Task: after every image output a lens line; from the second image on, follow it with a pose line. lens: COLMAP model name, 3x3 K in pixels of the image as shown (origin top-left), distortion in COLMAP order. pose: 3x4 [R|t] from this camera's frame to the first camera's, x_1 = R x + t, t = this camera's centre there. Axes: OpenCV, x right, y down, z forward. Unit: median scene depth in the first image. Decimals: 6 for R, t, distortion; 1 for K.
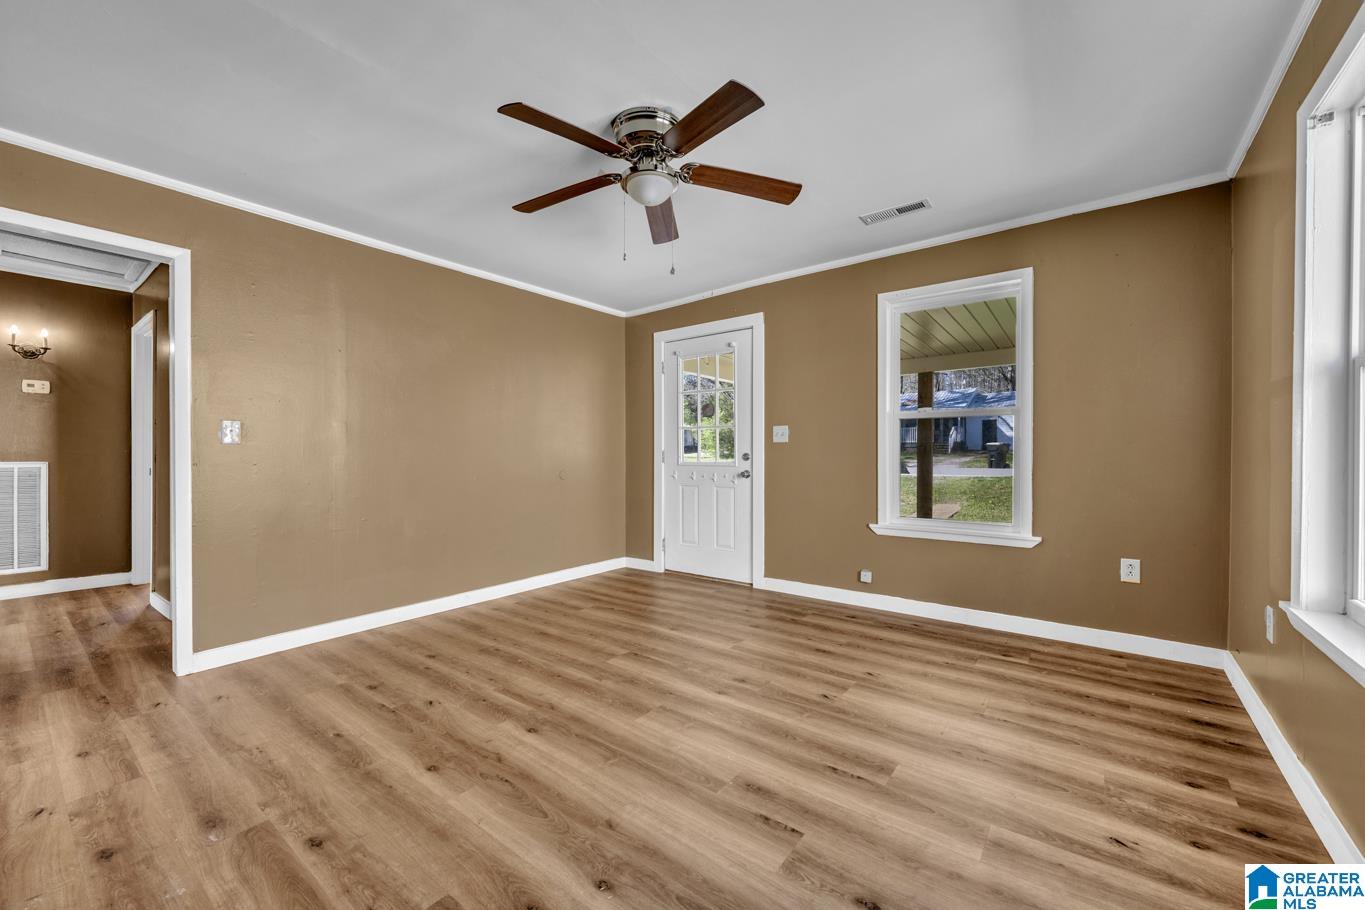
lens RADIAL K [[539.6, 0, 686.7], [0, 539.6, 460.3], [0, 0, 1]] dist [0.000786, -0.000028]
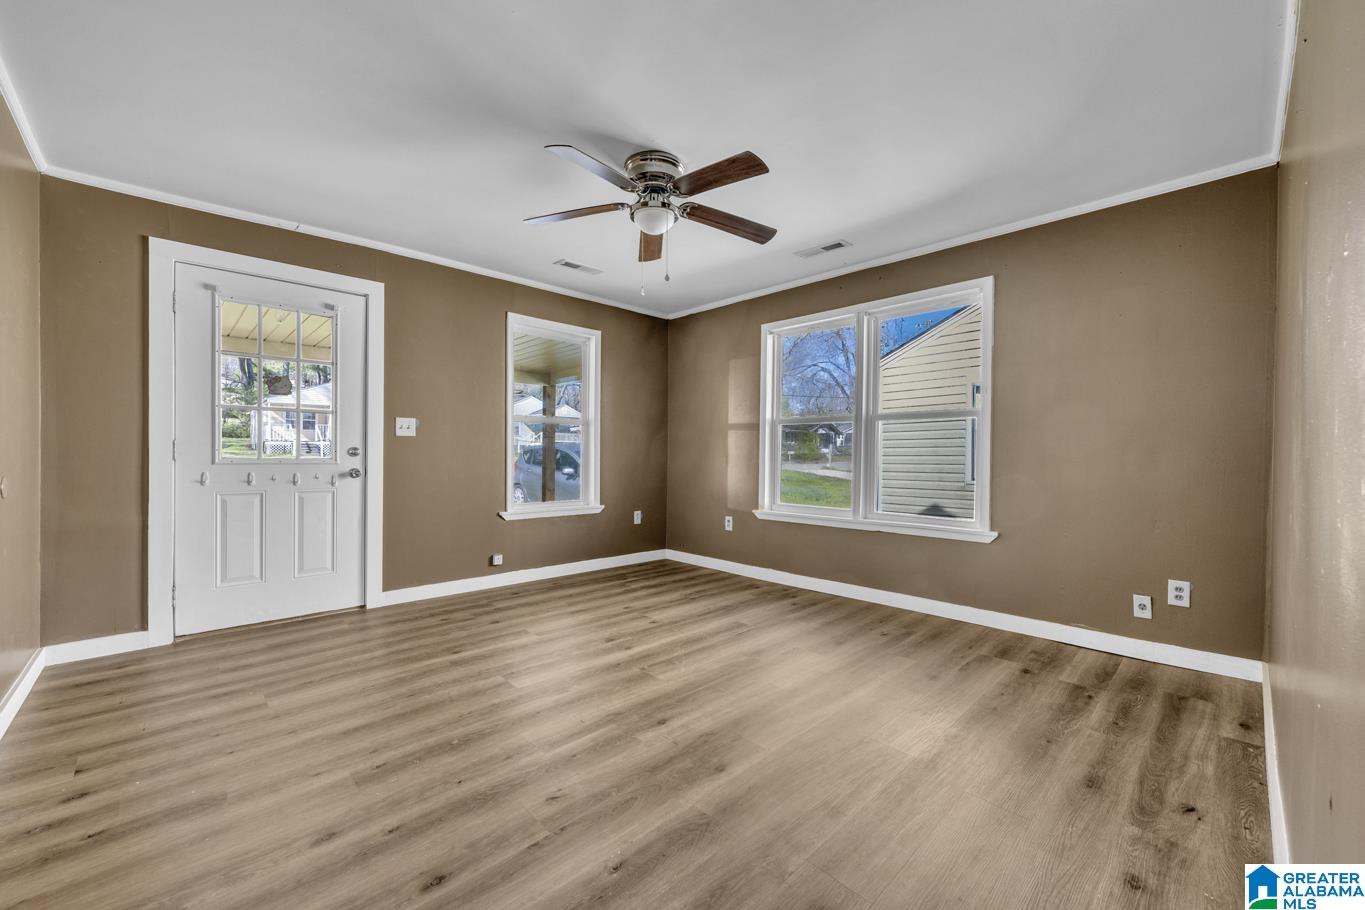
lens RADIAL K [[539.6, 0, 675.1], [0, 539.6, 458.1], [0, 0, 1]] dist [0.000786, -0.000028]
pose [[0.151650, -0.000953, 0.988434, -0.911675], [0.002517, 0.999997, 0.000578, 0.005939], [-0.988431, 0.002400, 0.151652, 0.587596]]
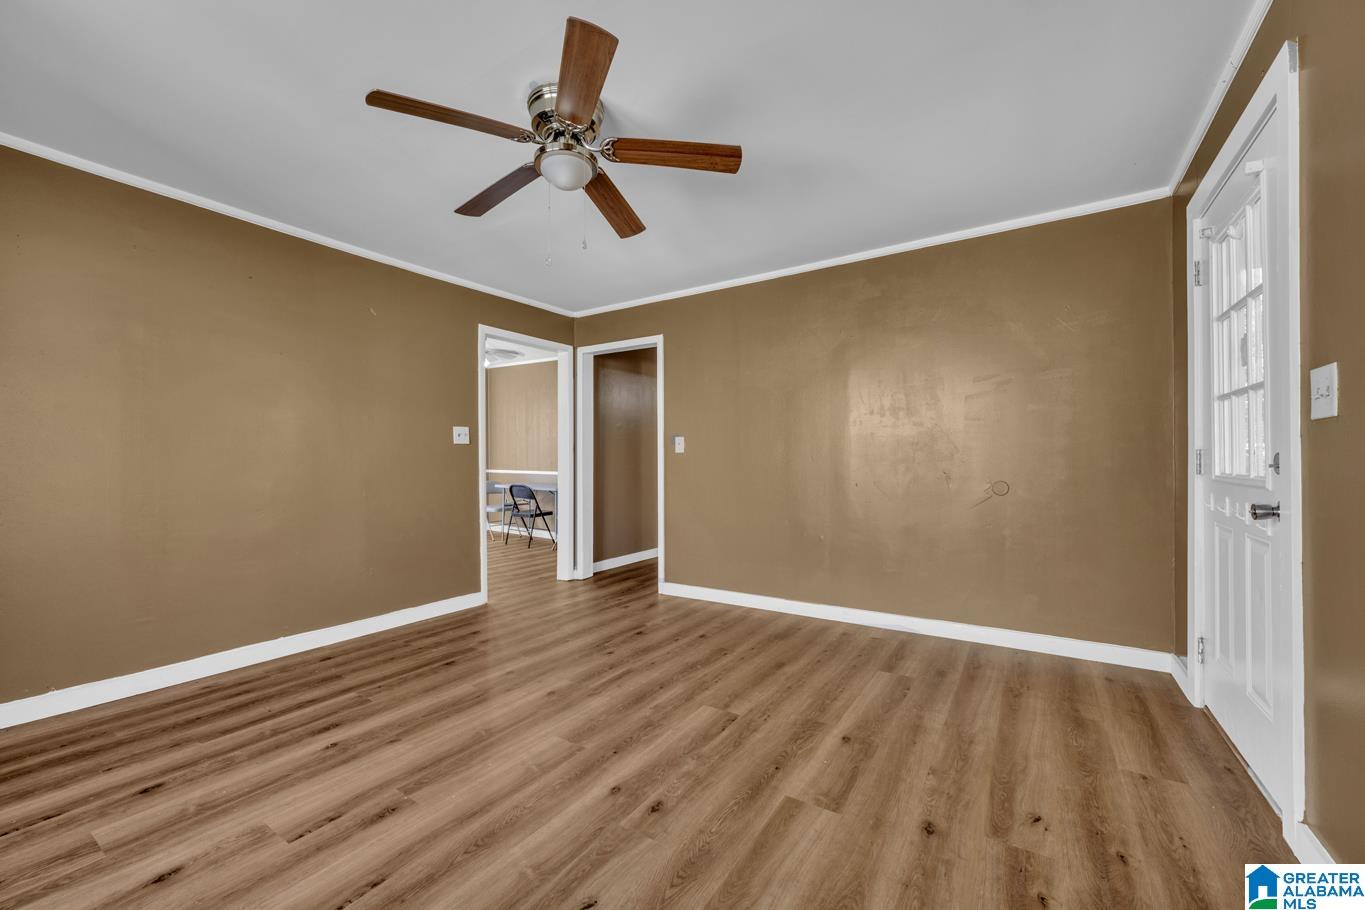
lens RADIAL K [[539.6, 0, 672.1], [0, 539.6, 456.3], [0, 0, 1]] dist [0.000786, -0.000028]
pose [[0.068273, -0.006315, -0.997647, 0.650384], [-0.006775, 0.999954, -0.006793, -0.007496], [0.997644, 0.007223, 0.068227, 0.842730]]
